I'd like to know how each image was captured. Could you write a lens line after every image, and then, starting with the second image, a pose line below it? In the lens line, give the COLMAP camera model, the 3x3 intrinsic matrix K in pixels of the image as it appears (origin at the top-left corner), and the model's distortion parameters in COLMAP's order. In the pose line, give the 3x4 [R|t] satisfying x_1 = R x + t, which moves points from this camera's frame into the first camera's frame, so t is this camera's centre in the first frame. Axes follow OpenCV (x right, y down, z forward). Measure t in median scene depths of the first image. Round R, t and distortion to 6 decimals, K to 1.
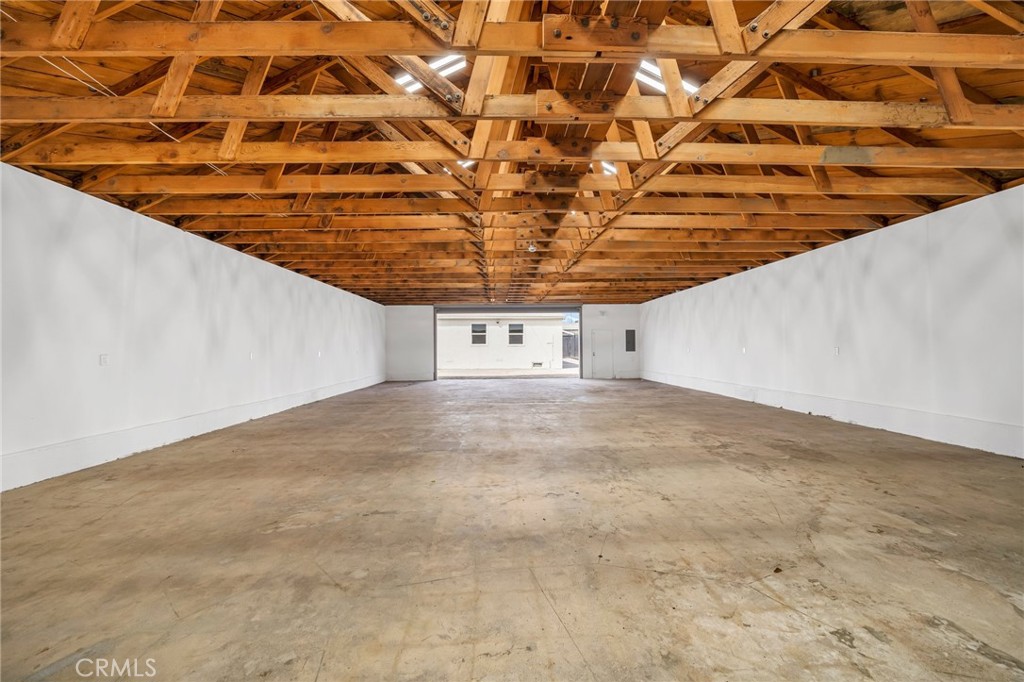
lens RADIAL K [[350.8, 0, 509.6], [0, 350.8, 343.6], [0, 0, 1]] dist [-0.006073, 0.000032]
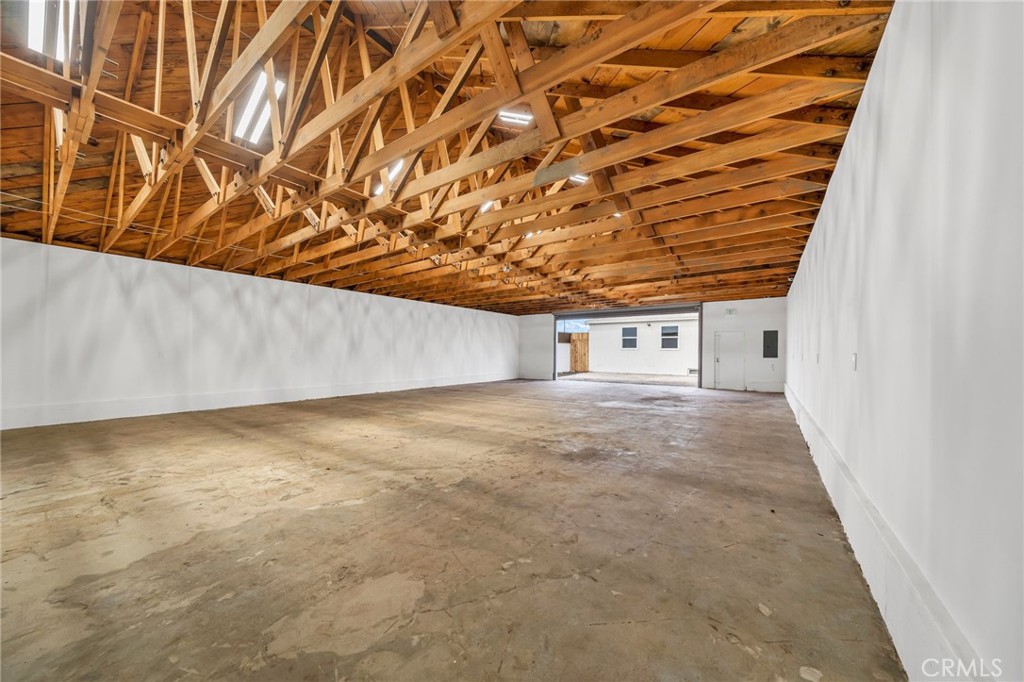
lens RADIAL K [[350.8, 0, 502.6], [0, 350.8, 348.1], [0, 0, 1]] dist [-0.006073, 0.000032]
pose [[0.797715, 0.002427, -0.603030, 1.462960], [-0.001177, 0.999996, 0.002467, -0.002095], [0.603033, -0.001258, 0.797715, 0.036464]]
